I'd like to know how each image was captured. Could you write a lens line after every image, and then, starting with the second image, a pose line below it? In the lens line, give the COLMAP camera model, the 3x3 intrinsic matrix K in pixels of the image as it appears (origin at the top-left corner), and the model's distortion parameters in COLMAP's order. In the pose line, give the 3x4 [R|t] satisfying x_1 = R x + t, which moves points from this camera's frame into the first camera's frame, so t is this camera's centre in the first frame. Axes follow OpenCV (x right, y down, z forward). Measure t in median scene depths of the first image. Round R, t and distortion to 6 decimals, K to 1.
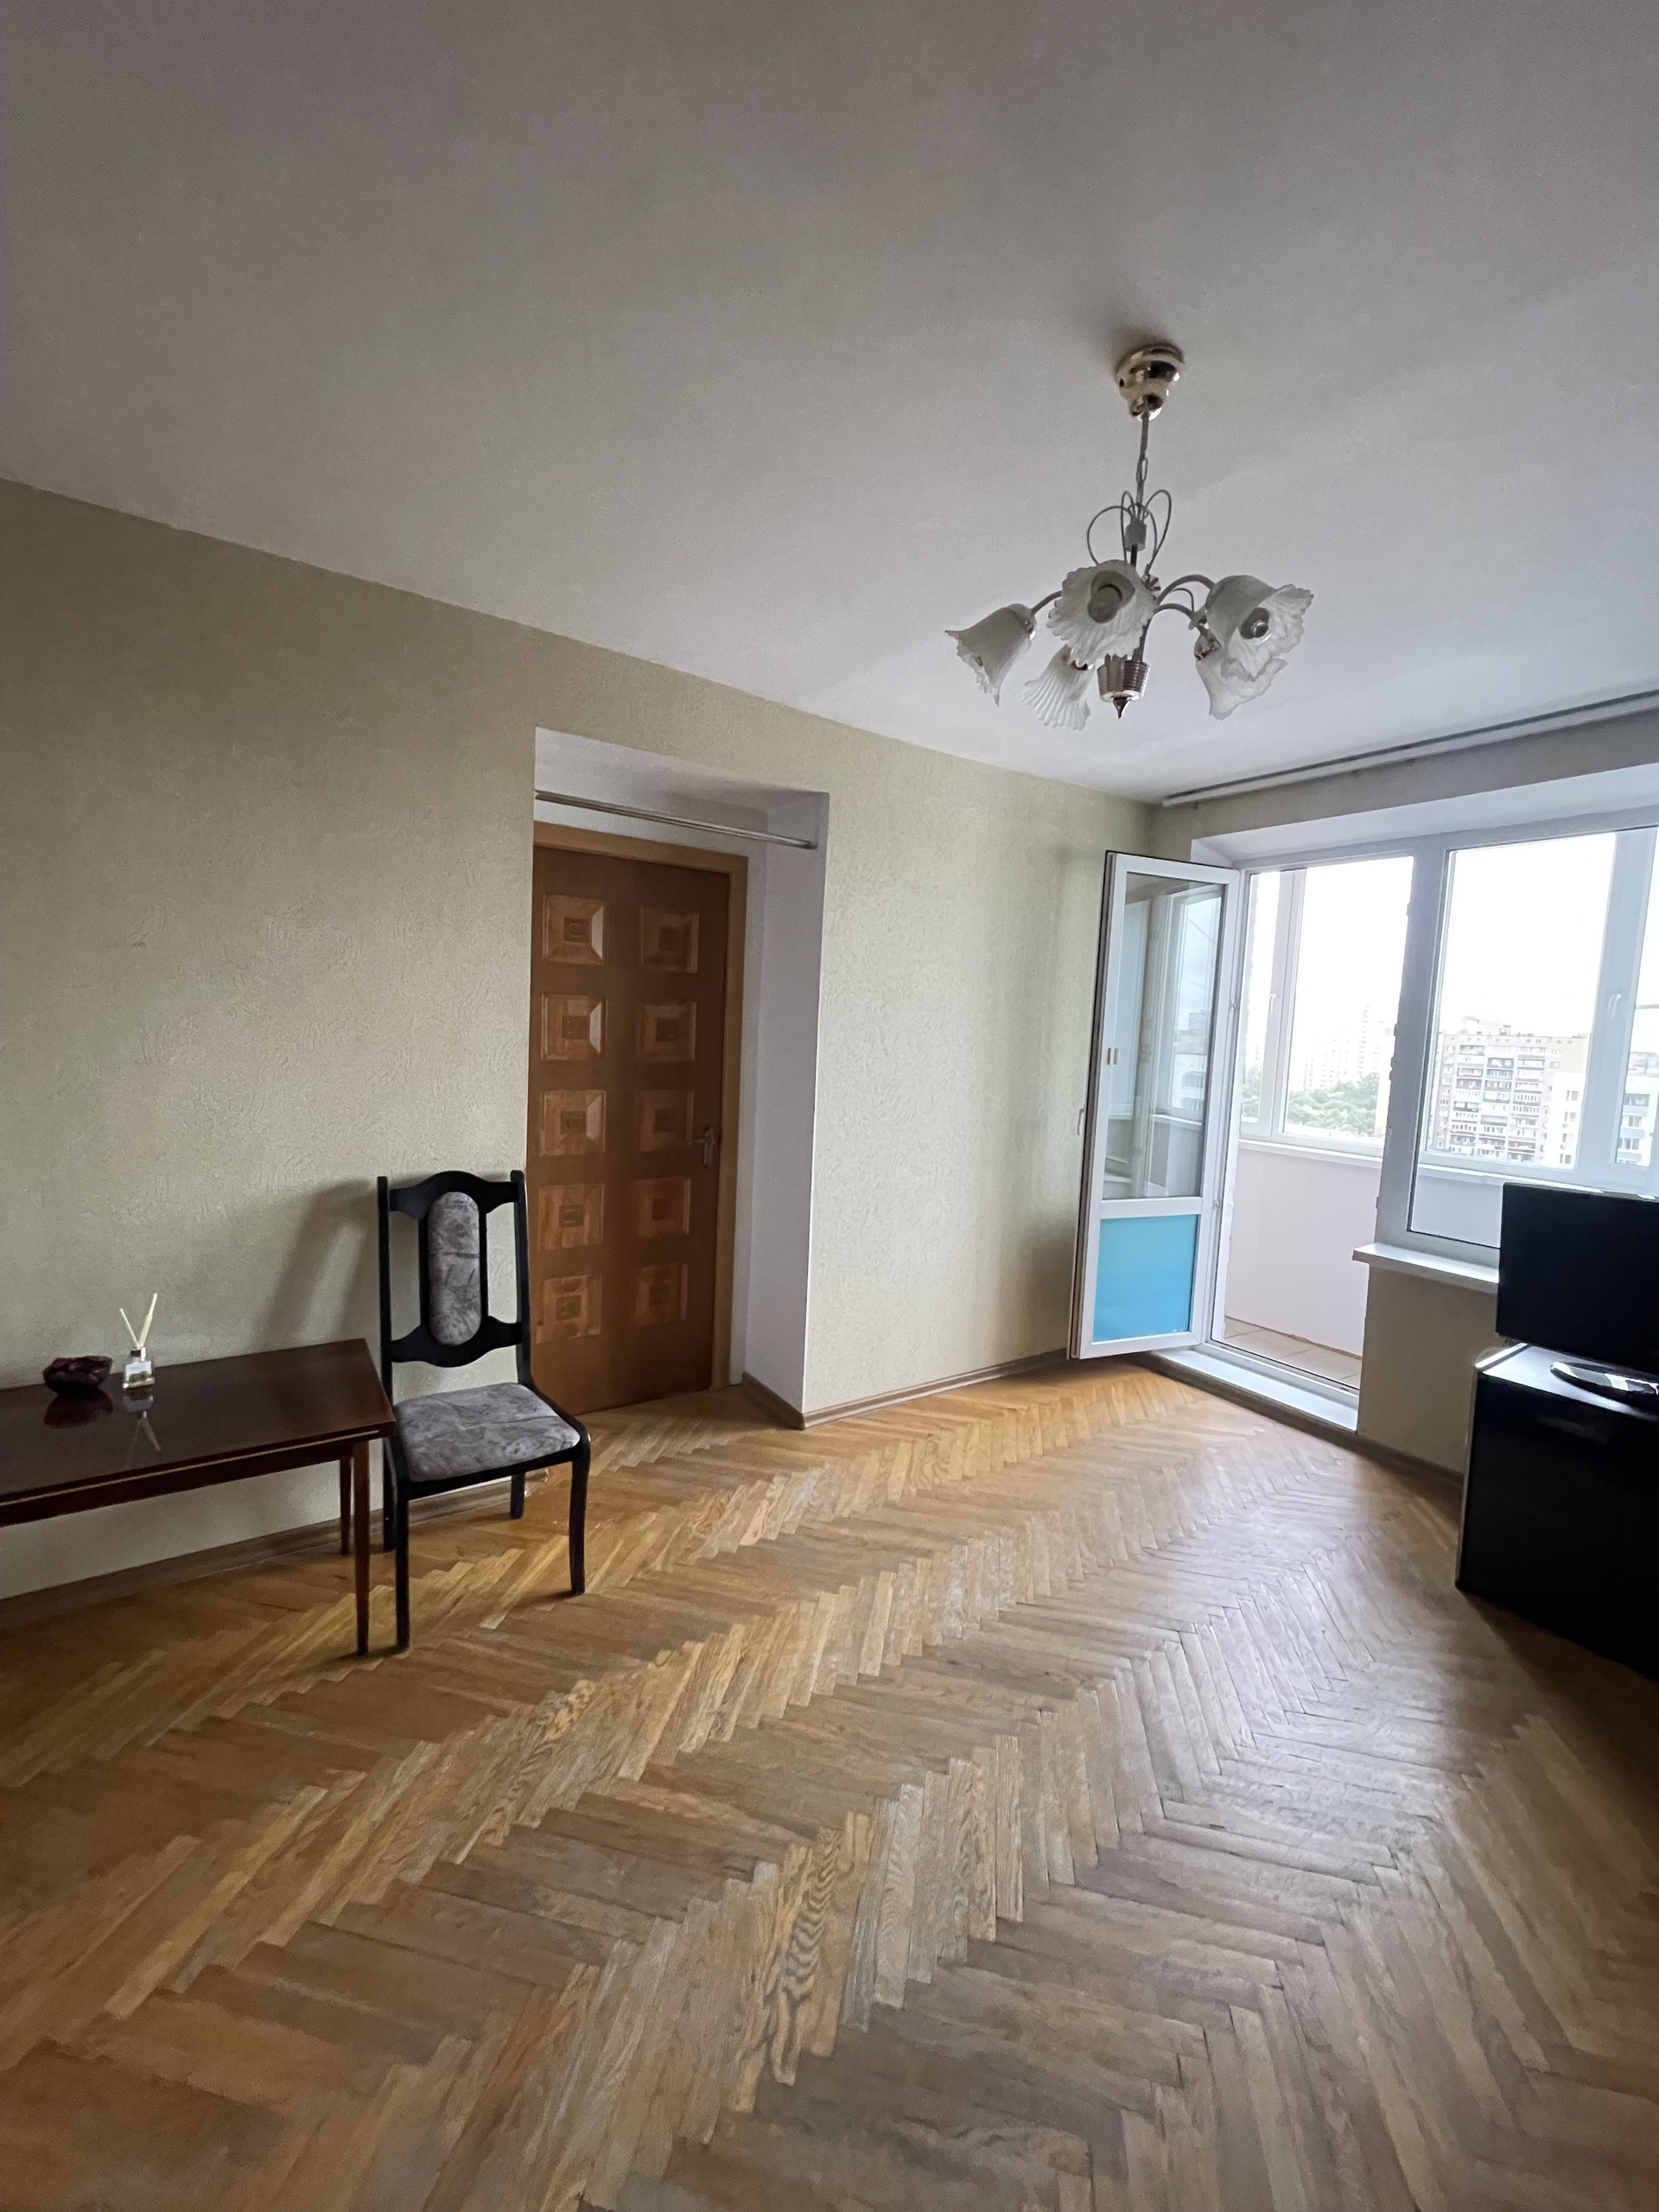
lens RADIAL K [[892.0, 0, 831.0], [0, 892.0, 1109.3], [0, 0, 1]] dist [-0.002686, 0.000300]
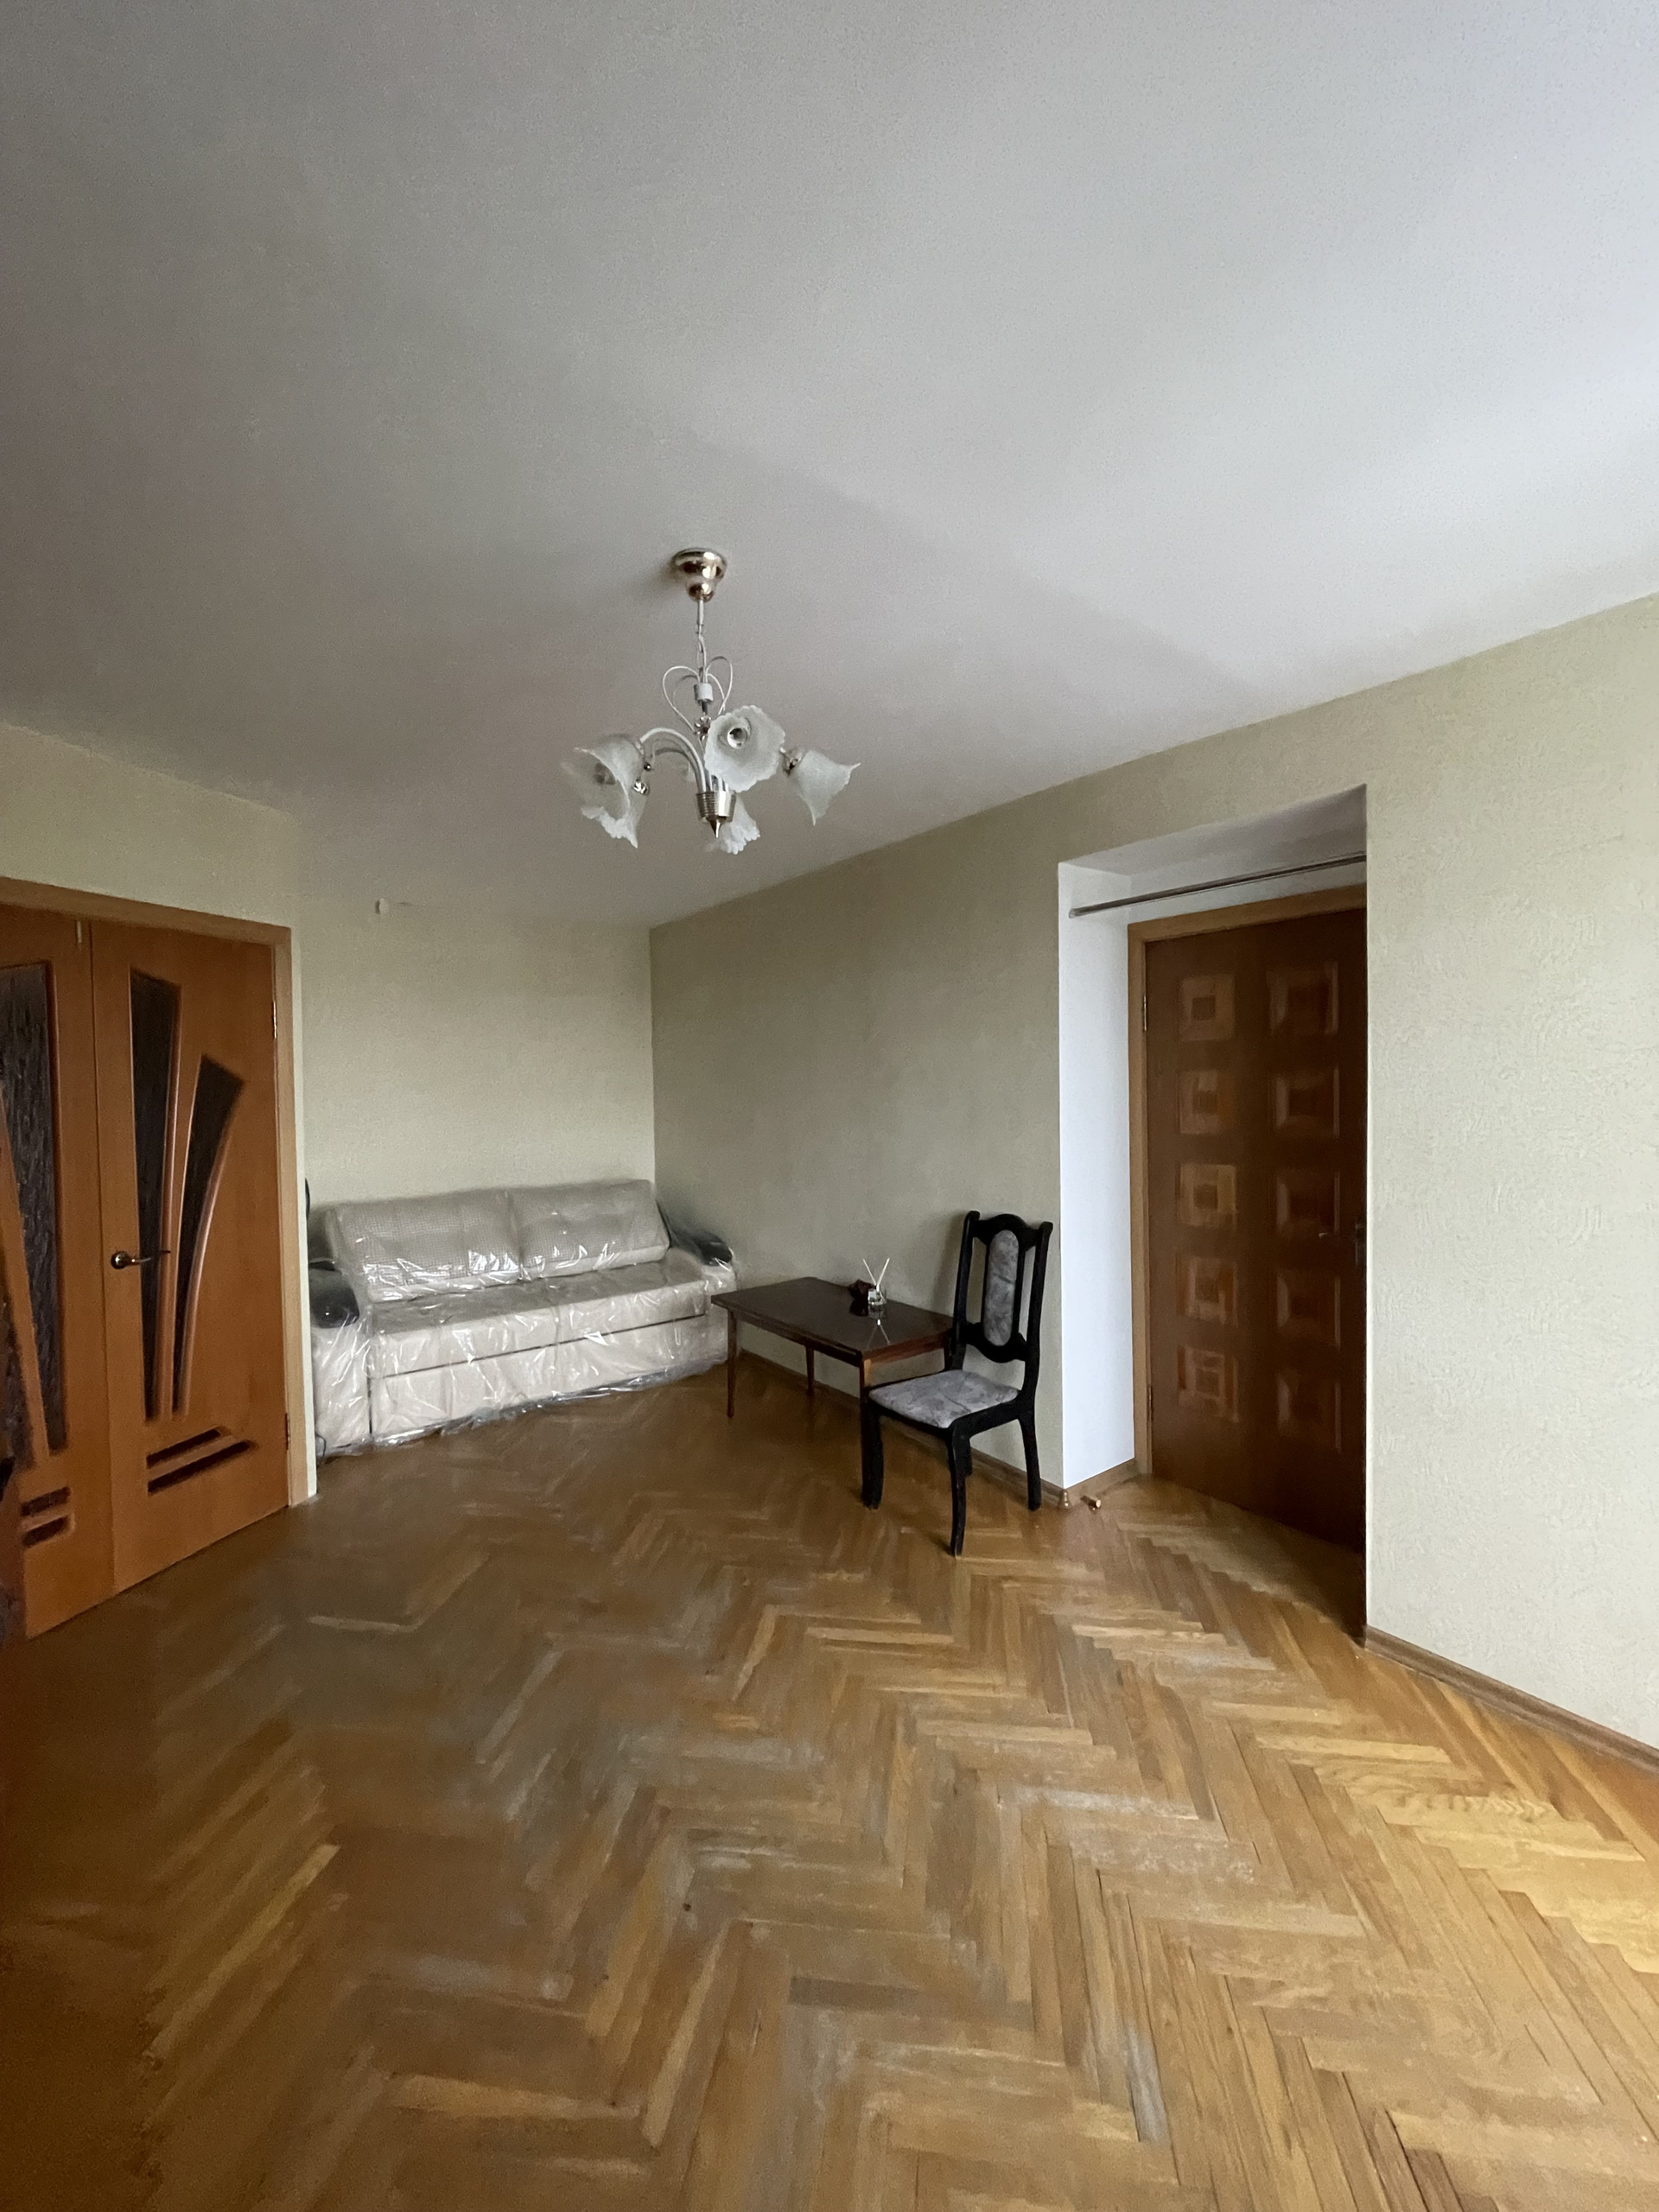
lens RADIAL K [[892.0, 0, 836.4], [0, 892.0, 1107.5], [0, 0, 1]] dist [-0.002686, 0.000300]
pose [[0.059455, -0.022713, -0.997973, 0.778160], [-0.075426, 0.996781, -0.027179, -0.029150], [0.995377, 0.076889, 0.057550, 0.573654]]
